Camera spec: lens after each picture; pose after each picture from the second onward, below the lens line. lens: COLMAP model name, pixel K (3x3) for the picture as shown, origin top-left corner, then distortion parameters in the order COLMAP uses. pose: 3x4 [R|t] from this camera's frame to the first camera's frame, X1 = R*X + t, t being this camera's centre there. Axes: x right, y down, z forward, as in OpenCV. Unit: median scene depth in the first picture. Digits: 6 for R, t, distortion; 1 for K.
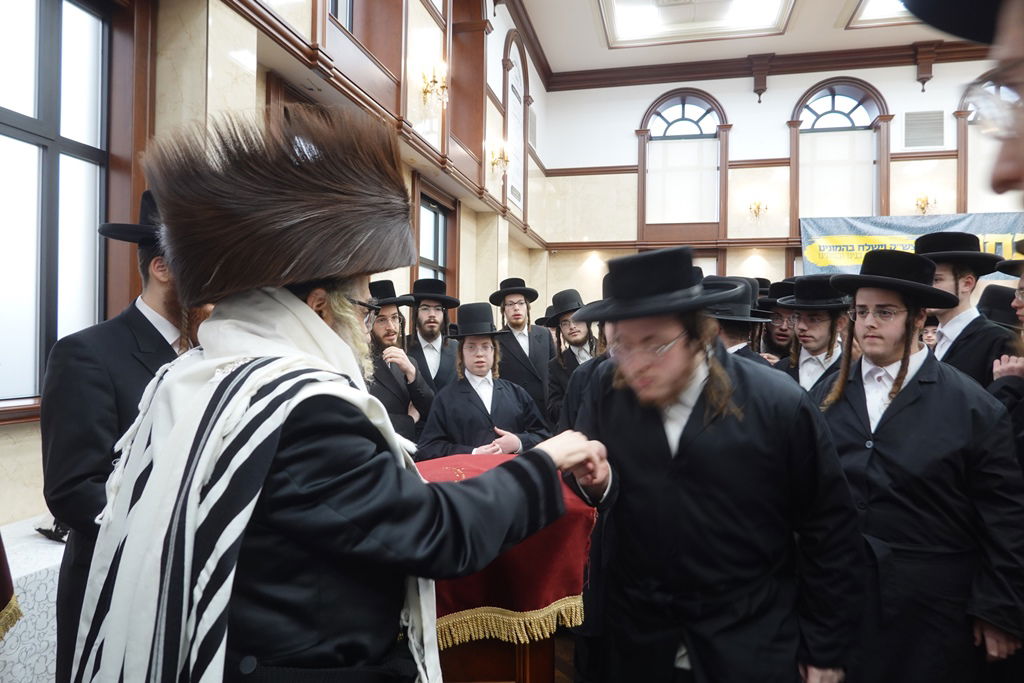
lens RADIAL K [[714.3, 0, 540.6], [0, 714.3, 336.8], [0, 0, 1]] dist [-0.001373, 0.008032]
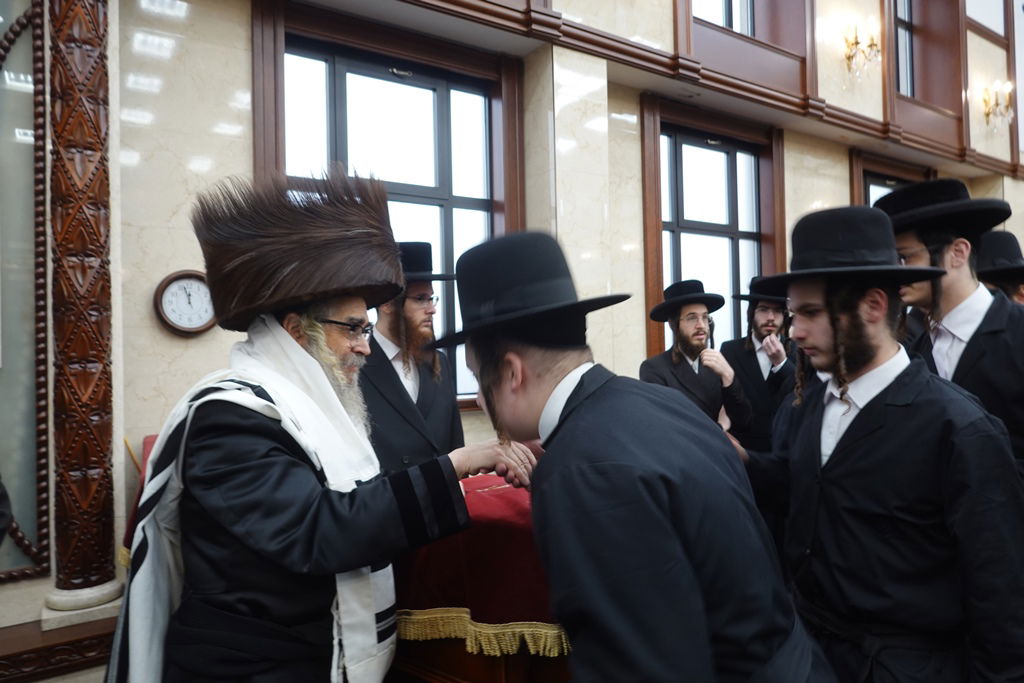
lens RADIAL K [[714.3, 0, 504.9], [0, 714.3, 346.3], [0, 0, 1]] dist [-0.001373, 0.008032]
pose [[0.707490, -0.029850, -0.706093, 0.145138], [0.036768, 0.999309, -0.005405, 0.001564], [0.705766, -0.022138, 0.708099, 0.067909]]
